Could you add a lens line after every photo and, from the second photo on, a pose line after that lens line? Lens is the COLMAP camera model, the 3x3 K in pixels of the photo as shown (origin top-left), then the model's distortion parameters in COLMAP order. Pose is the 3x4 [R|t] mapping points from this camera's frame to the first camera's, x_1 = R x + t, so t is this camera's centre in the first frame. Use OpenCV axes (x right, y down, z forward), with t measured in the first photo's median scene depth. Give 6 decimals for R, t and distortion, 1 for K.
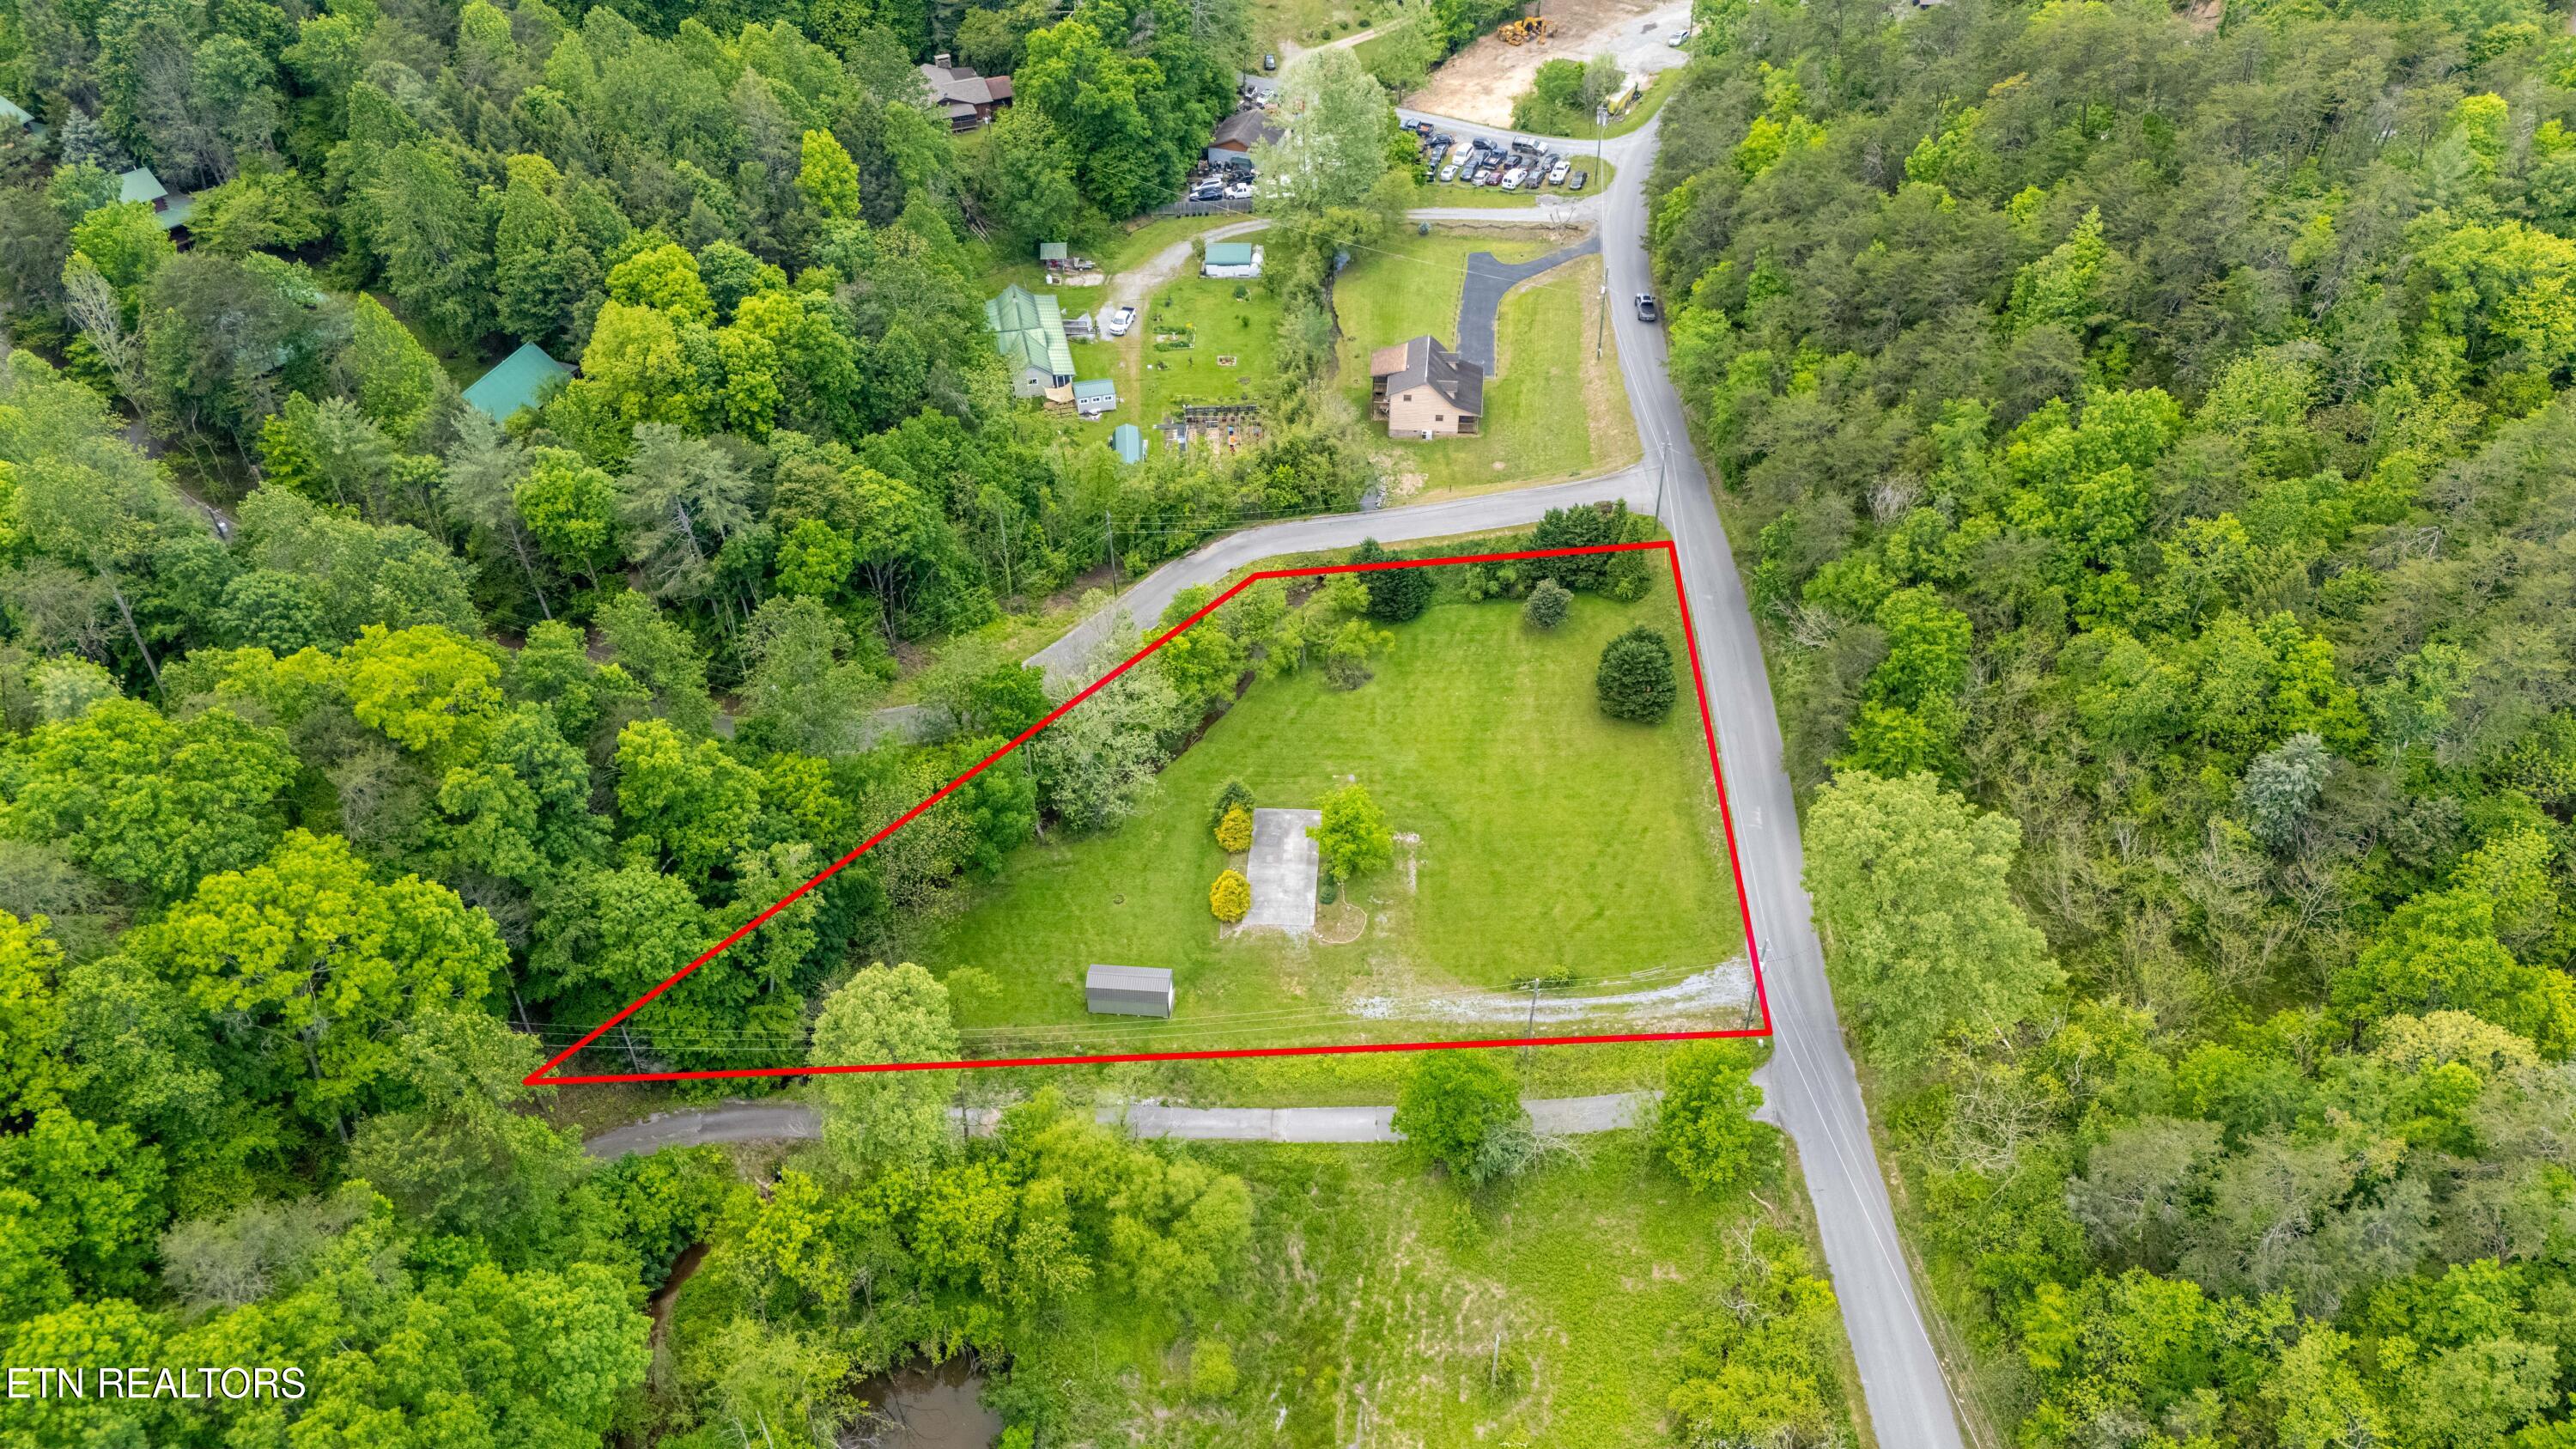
lens RADIAL K [[1900.0, 0, 1288.0], [0, 1900.0, 724.5], [0, 0, 1]] dist [0.072811, -0.085679]
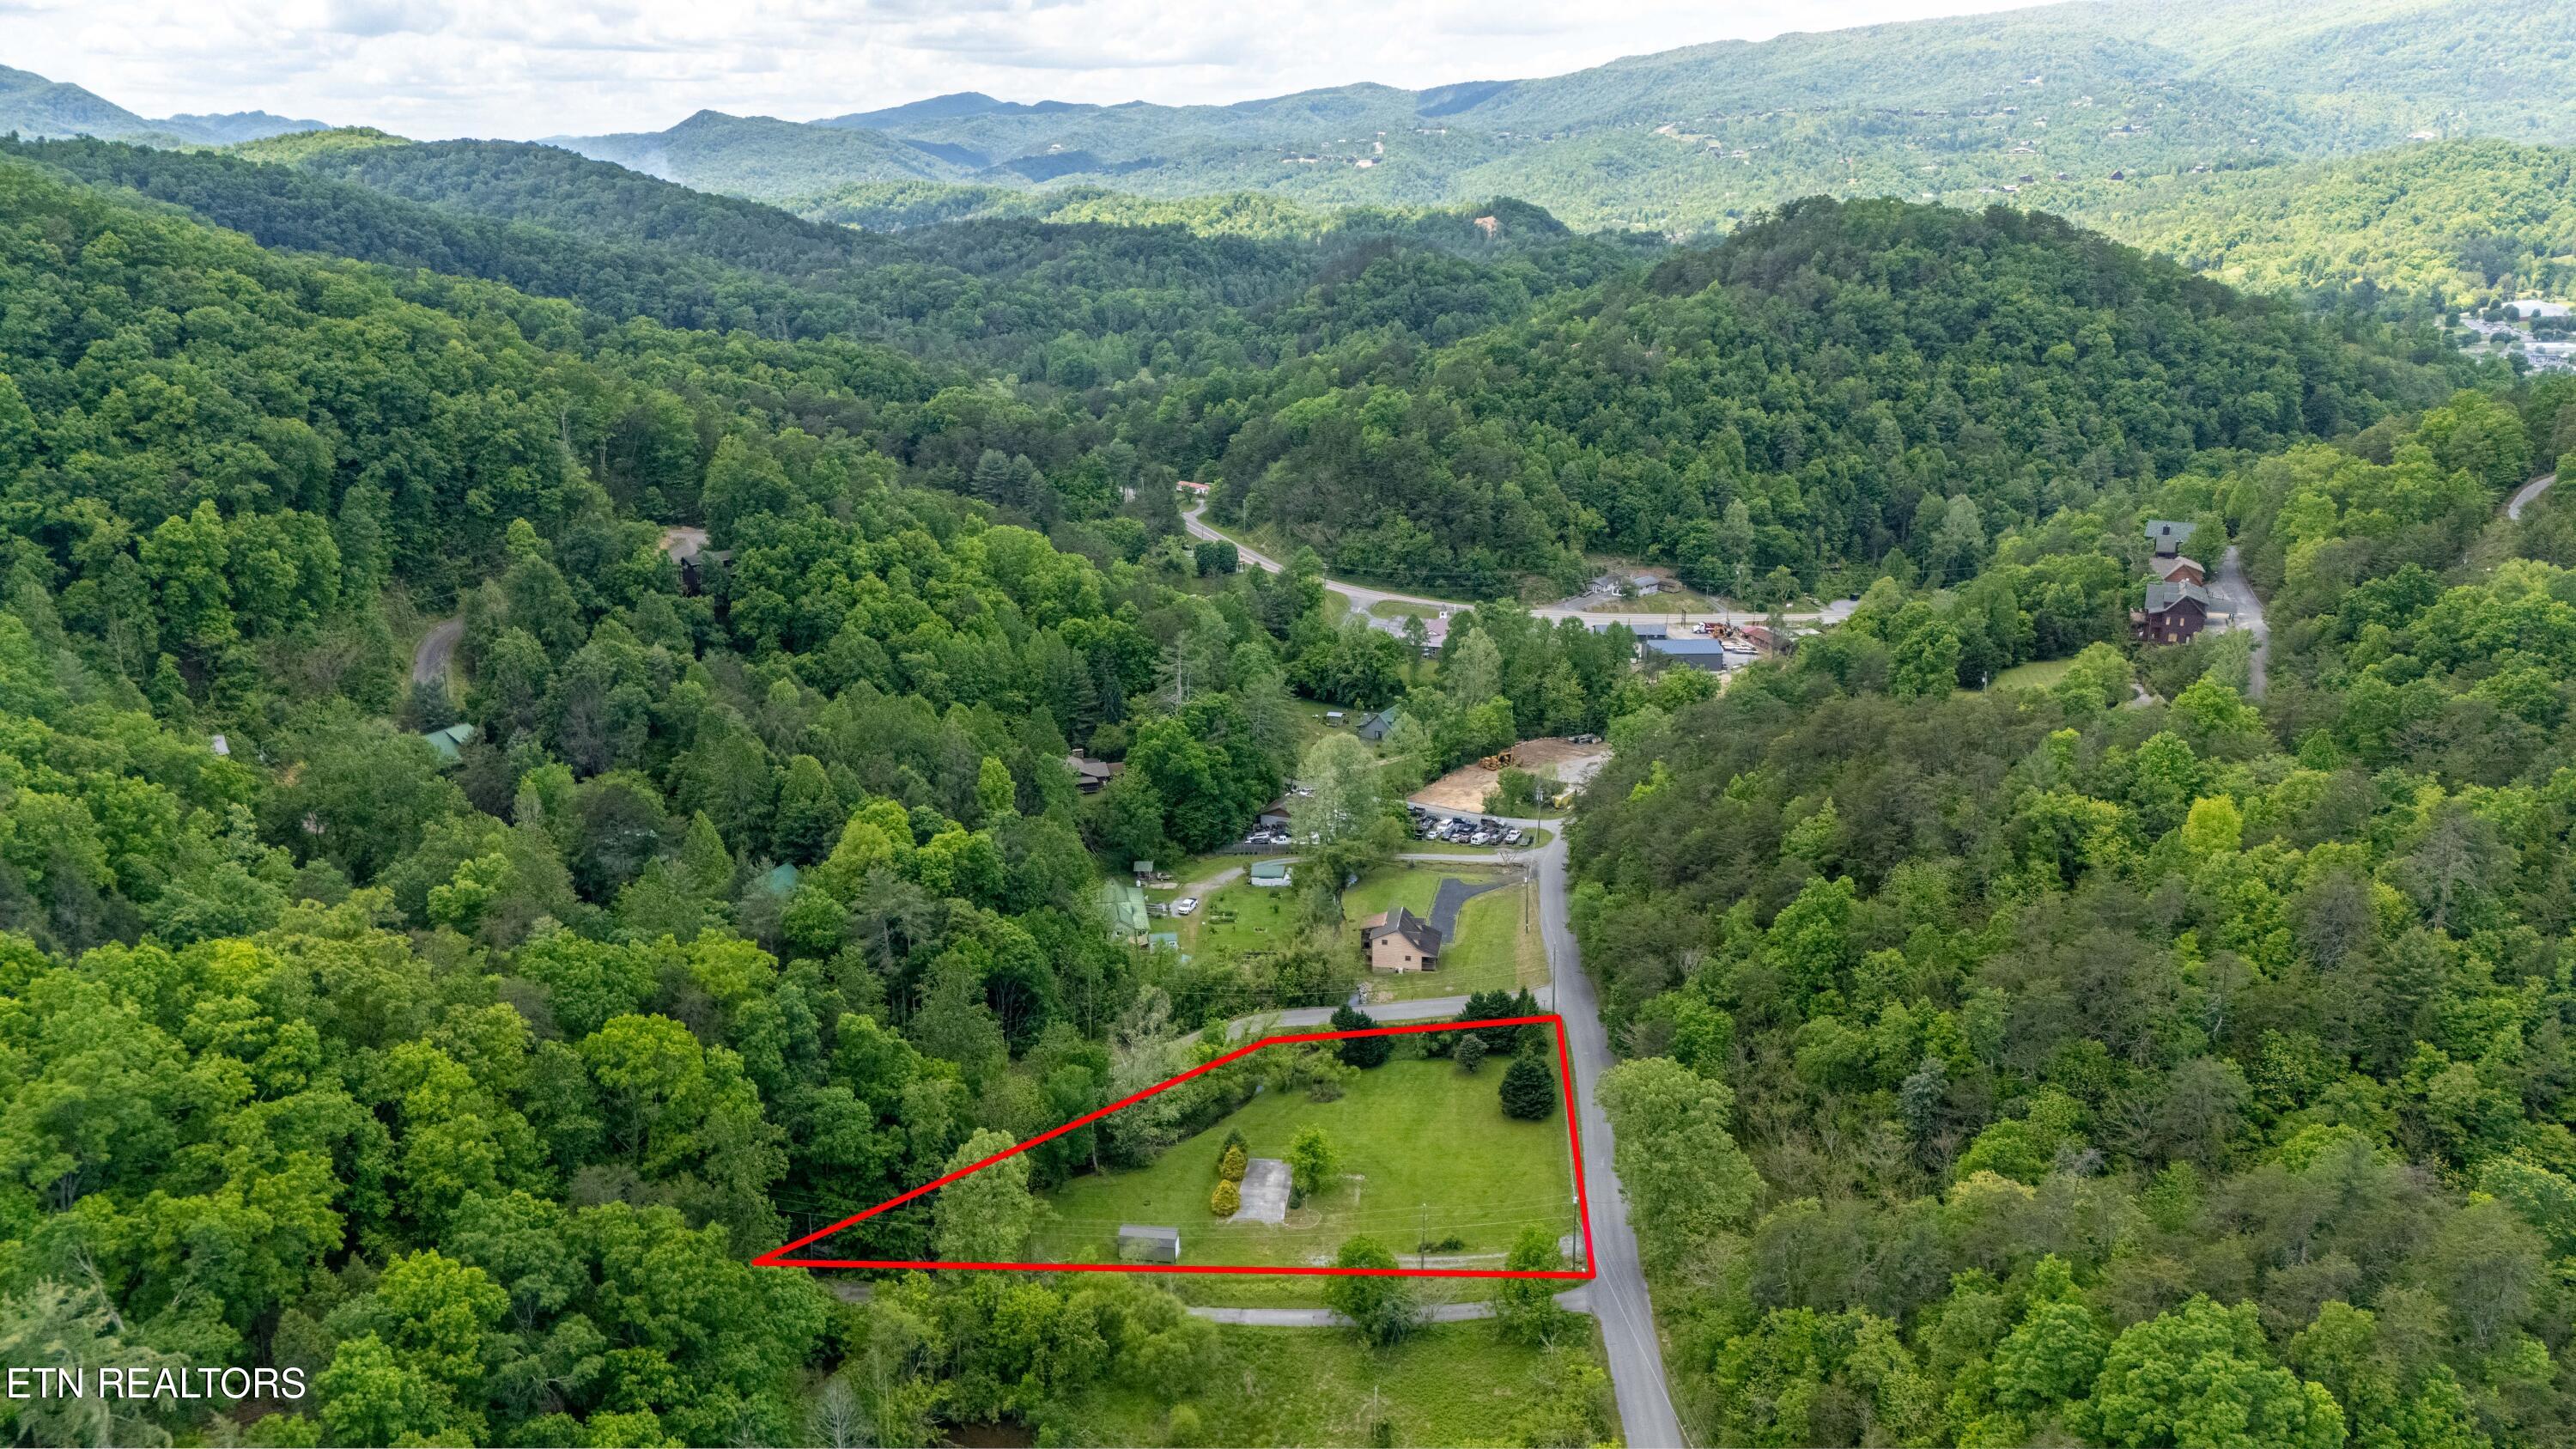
lens RADIAL K [[1857.8, 0, 1288.0], [0, 1857.8, 724.5], [0, 0, 1]] dist [0.056989, -0.056525]
pose [[0.998213, 0.026759, -0.053426, 0.064077], [-0.047424, 0.898723, -0.435944, 0.300664], [0.036350, 0.437699, 0.898387, -0.318832]]
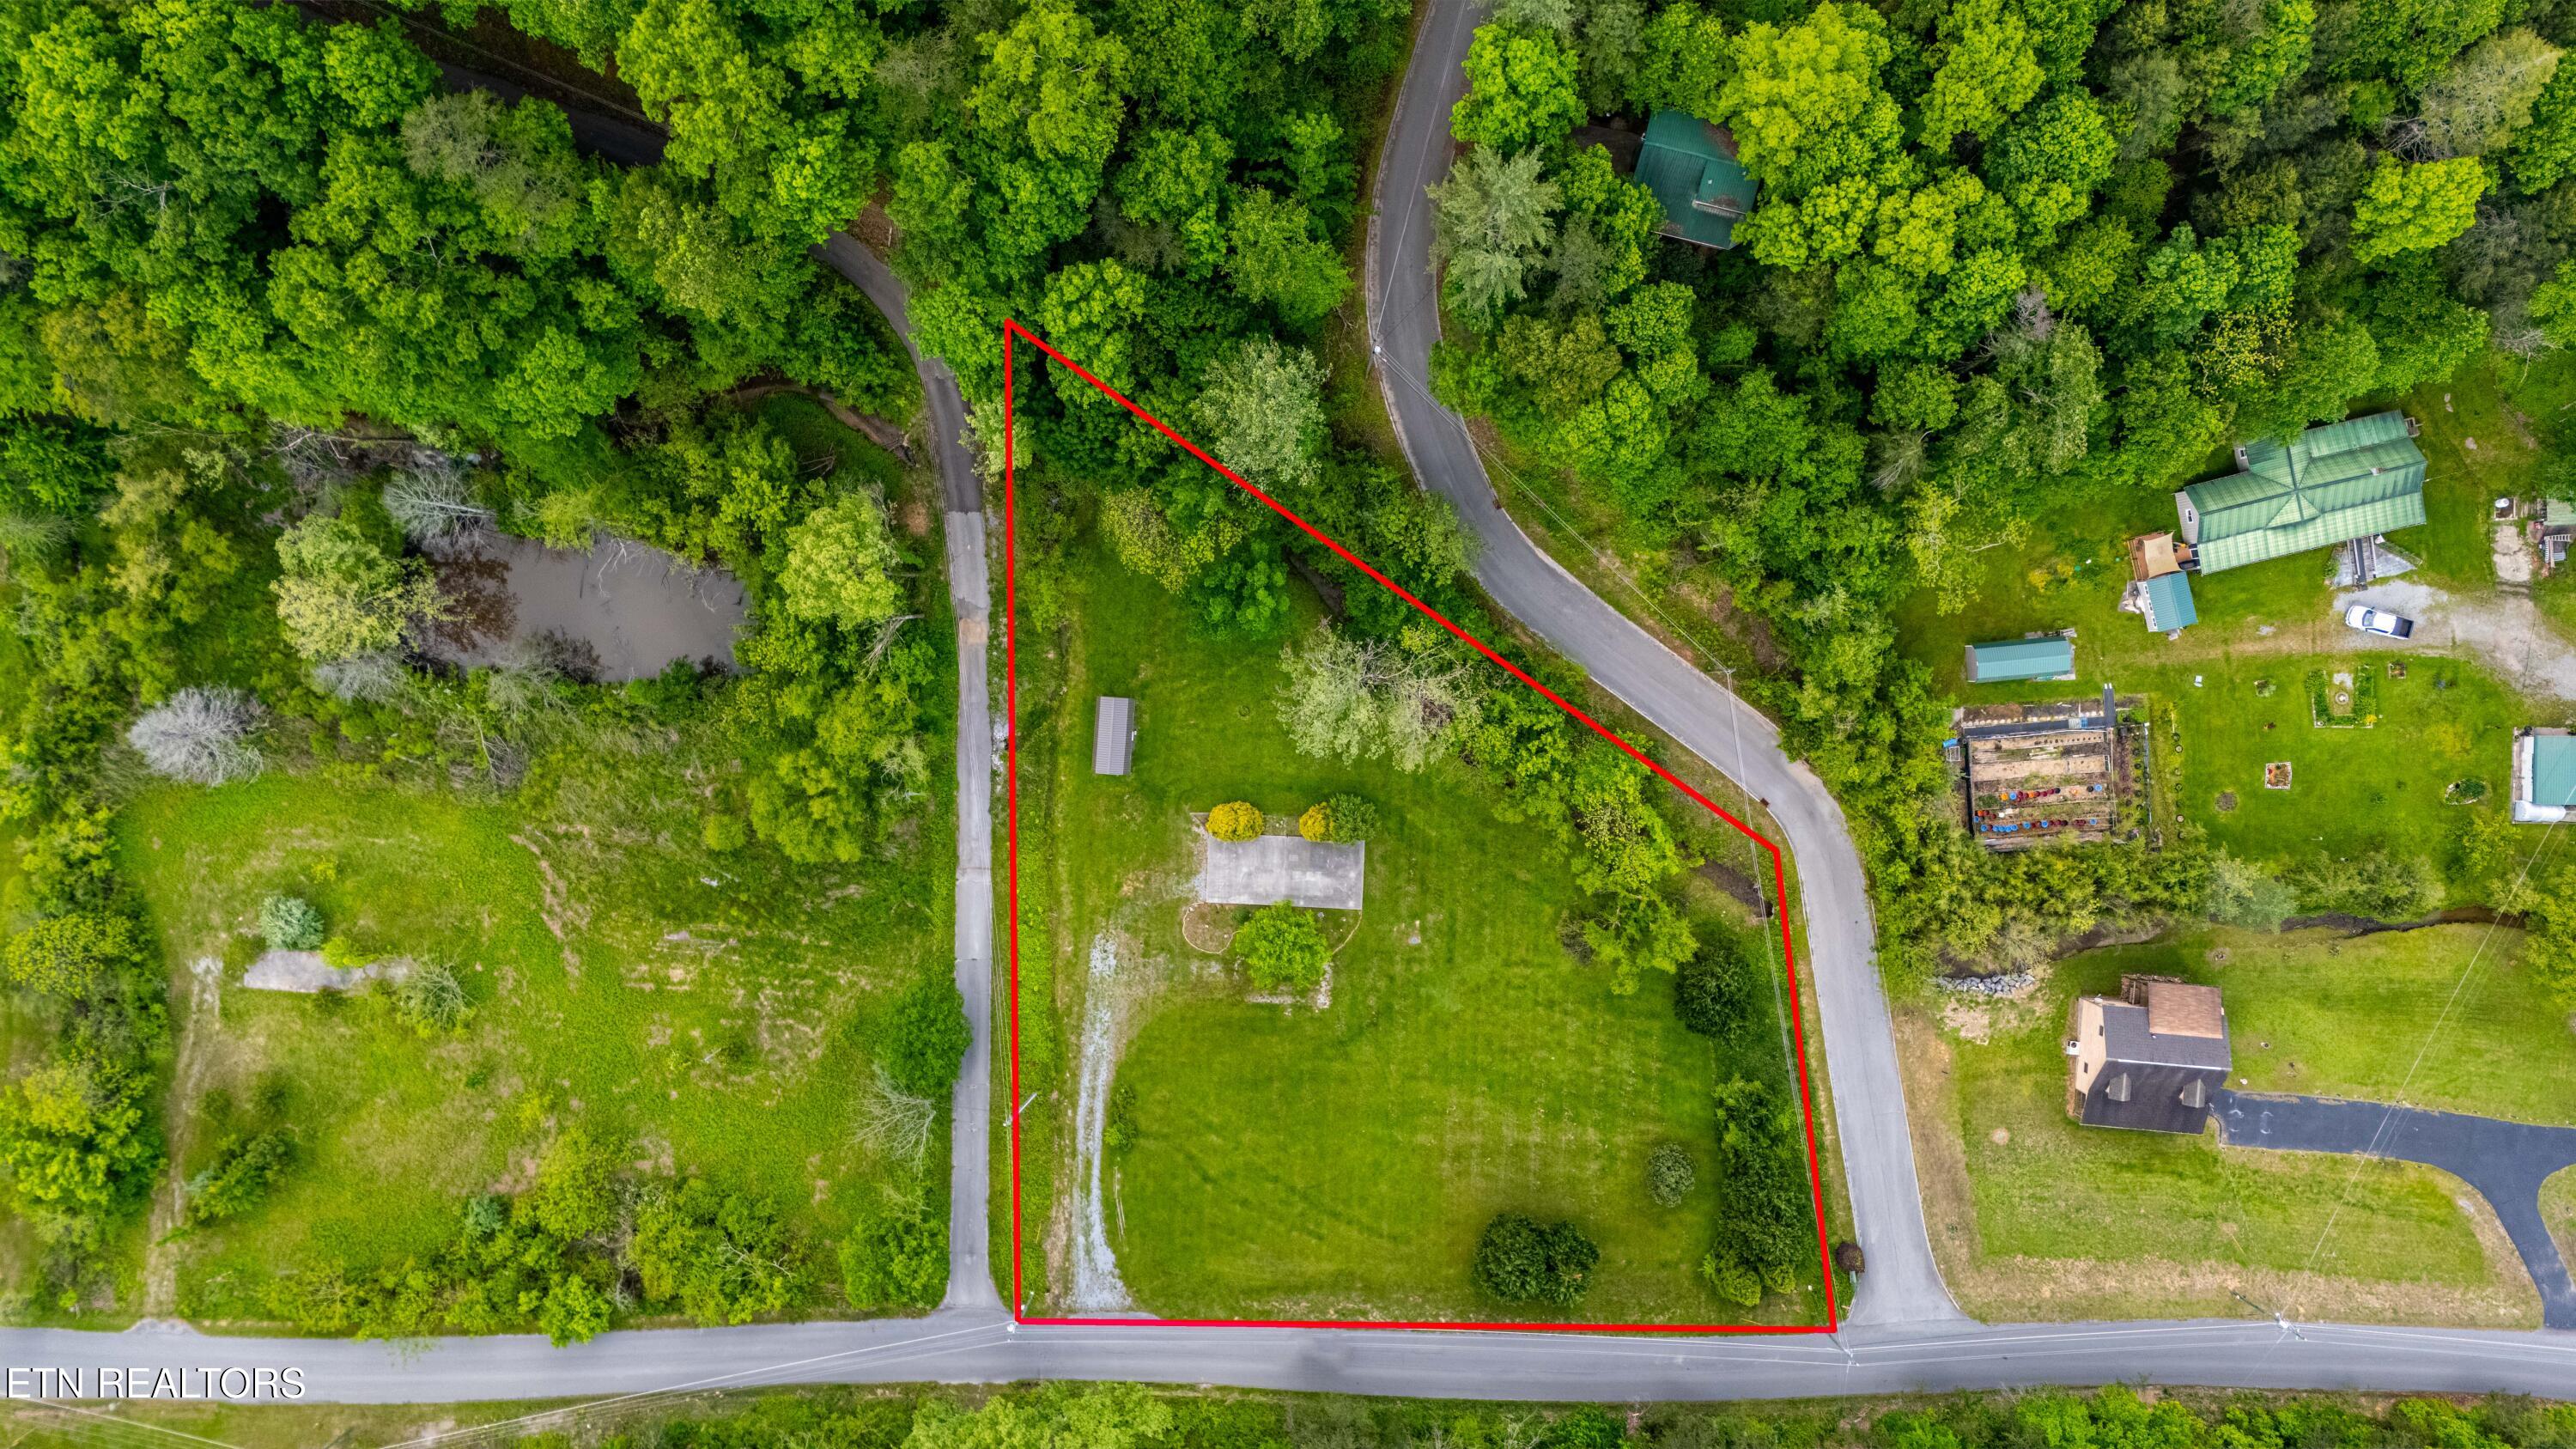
lens RADIAL K [[1857.8, 0, 1288.0], [0, 1857.8, 724.5], [0, 0, 1]] dist [0.056989, -0.056525]
pose [[0.017623, 0.998911, 0.043196, -0.101206], [-0.657920, -0.020946, 0.752797, -0.545698], [0.752882, -0.041686, 0.656834, 0.292516]]
